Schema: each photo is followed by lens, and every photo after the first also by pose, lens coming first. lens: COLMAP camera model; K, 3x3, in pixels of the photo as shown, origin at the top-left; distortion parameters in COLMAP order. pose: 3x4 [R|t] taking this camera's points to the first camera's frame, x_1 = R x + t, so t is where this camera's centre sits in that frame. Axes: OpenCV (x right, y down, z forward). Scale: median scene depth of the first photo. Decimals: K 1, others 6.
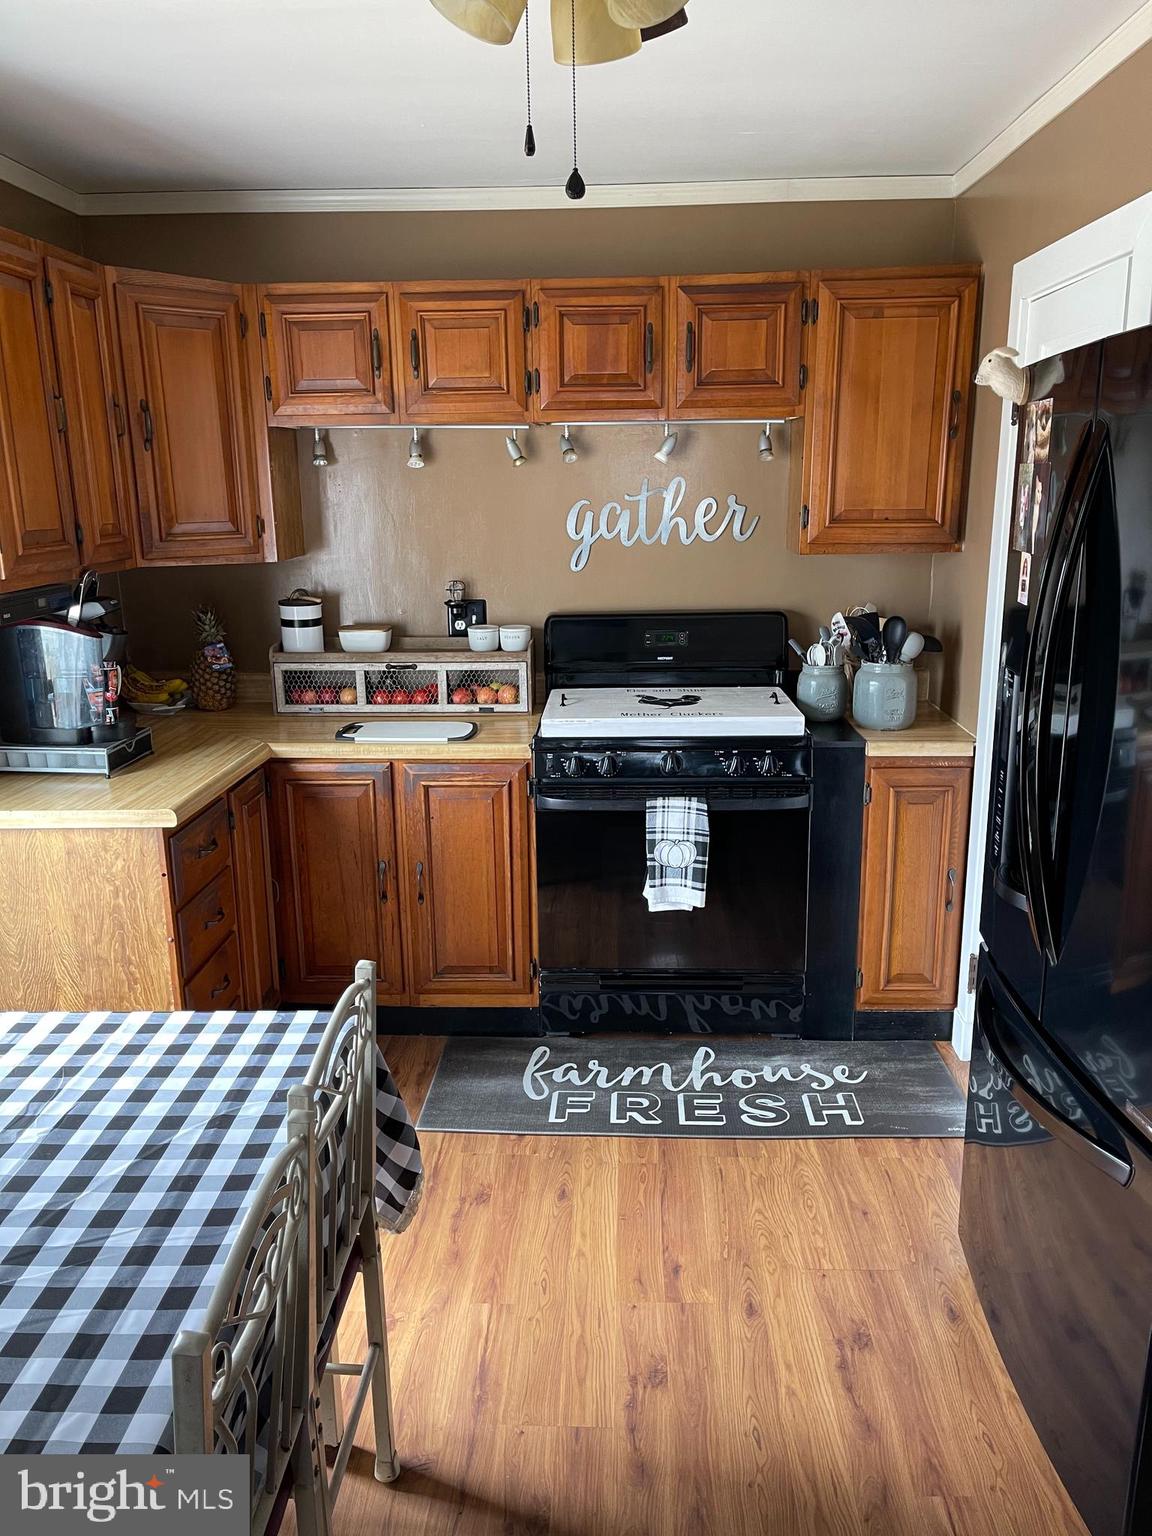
lens RADIAL K [[1167.0, 0, 572.5], [0, 1167.0, 770.8], [0, 0, 1]] dist [0.041556, -0.031203]
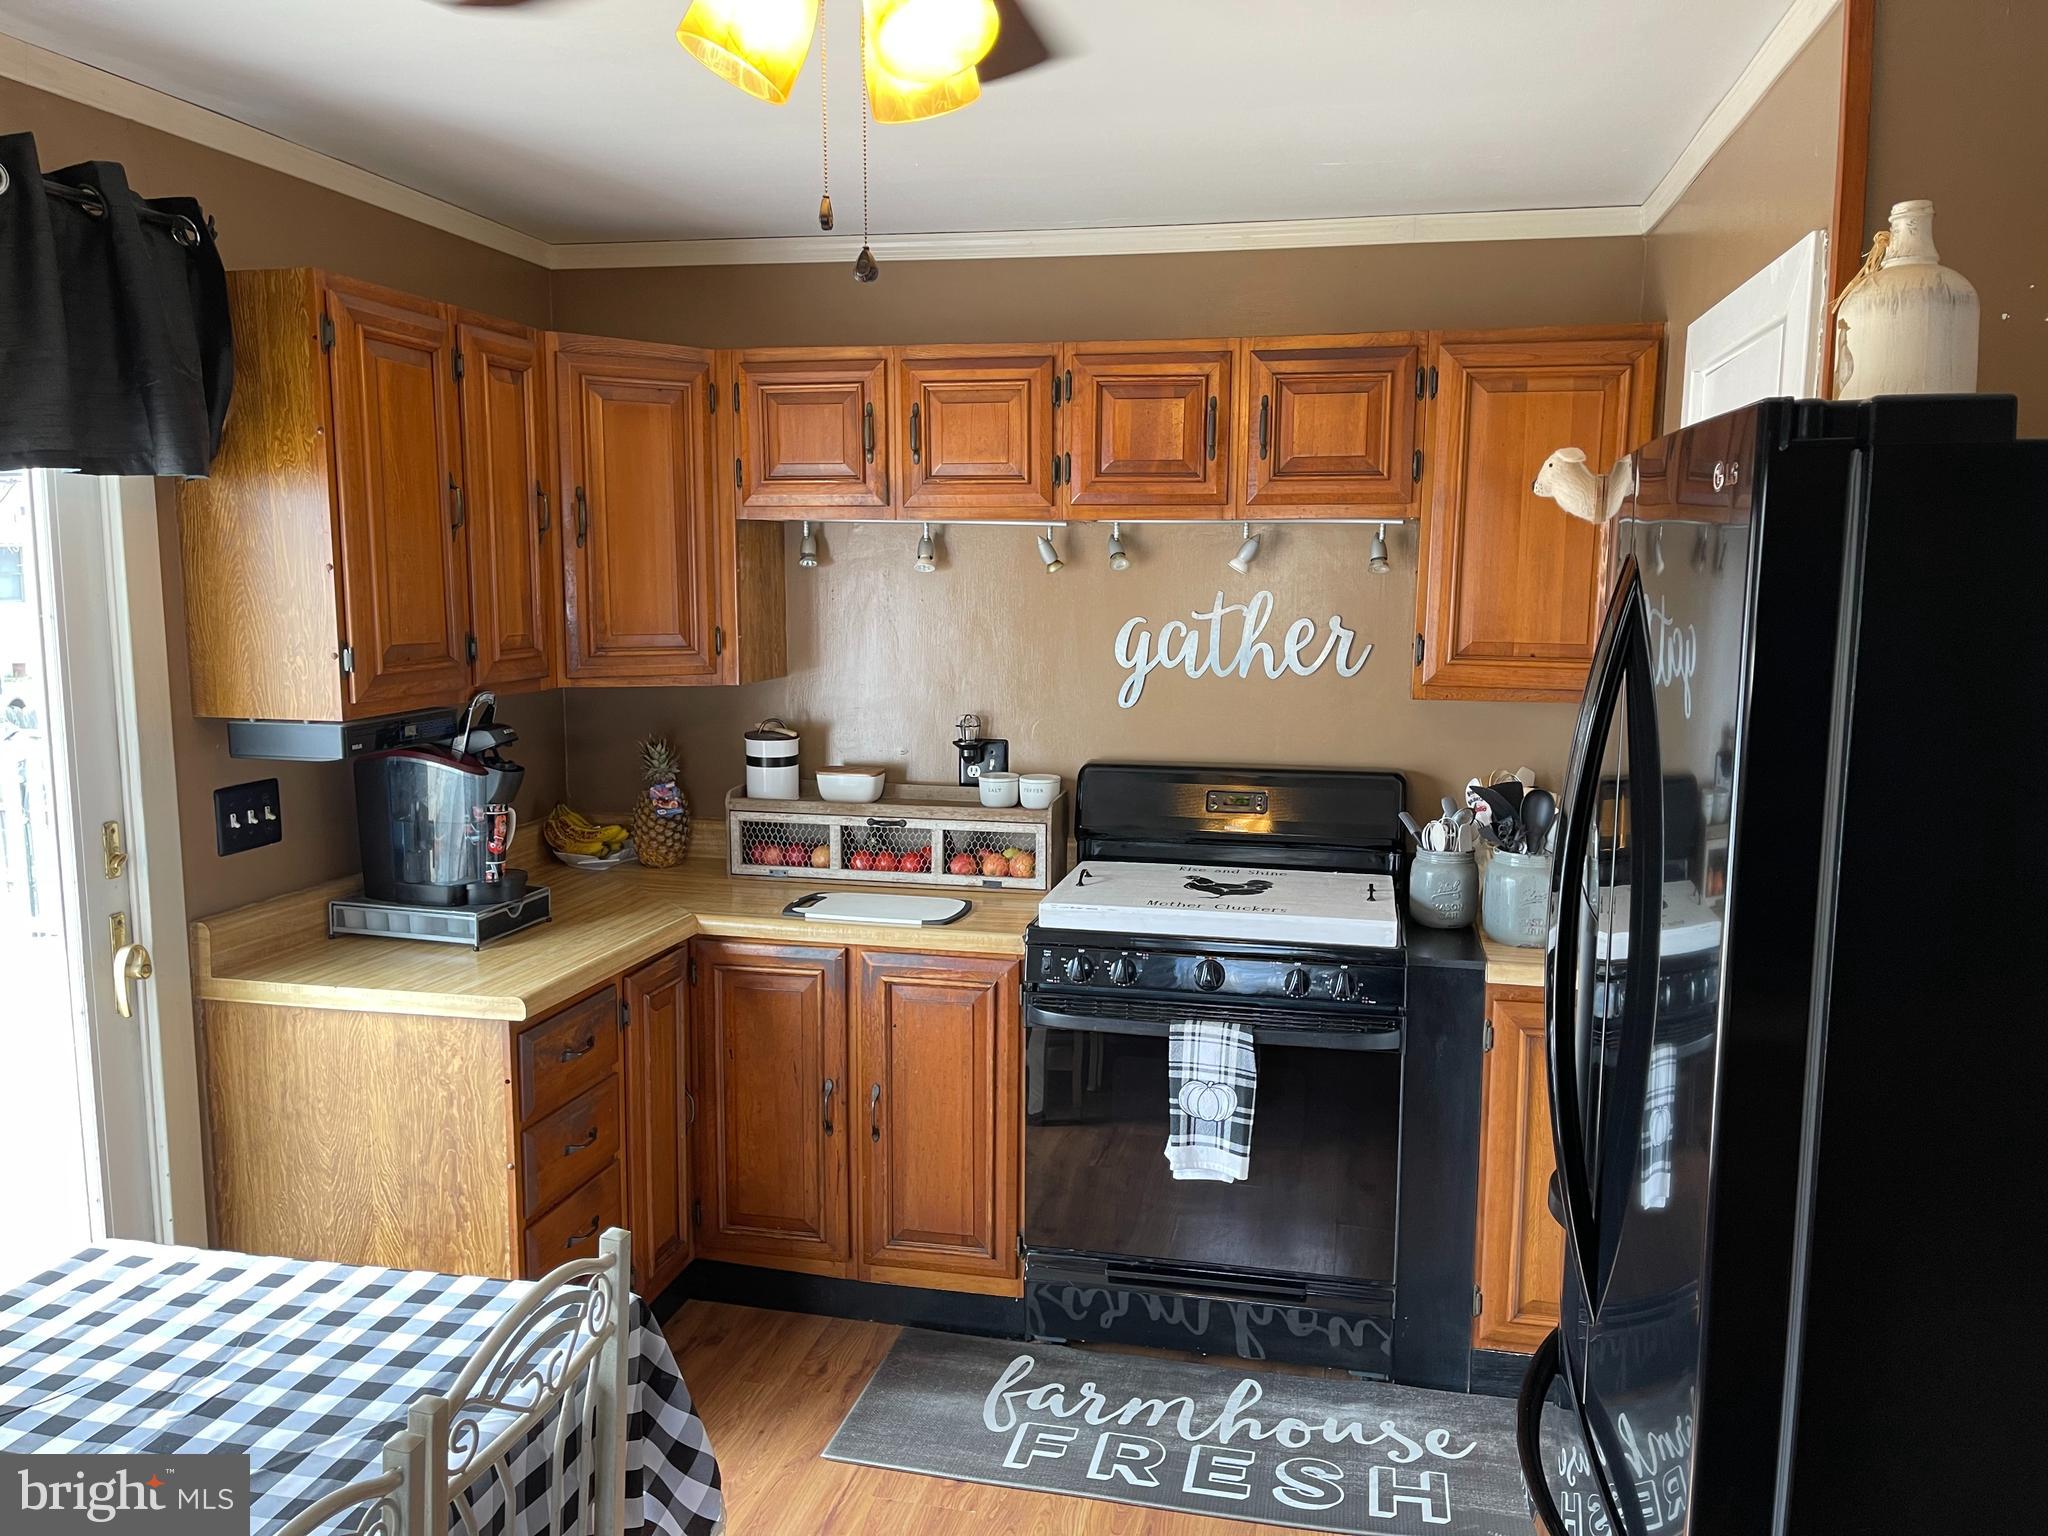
lens RADIAL K [[1555.9, 0, 1031.1], [0, 1555.9, 771.5], [0, 0, 1]] dist [0.041556, -0.031203]
pose [[0.985512, 0.042805, -0.164115, 0.126104], [-0.060983, 0.992346, -0.107380, -0.020520], [0.158262, 0.115832, 0.980579, 0.005966]]
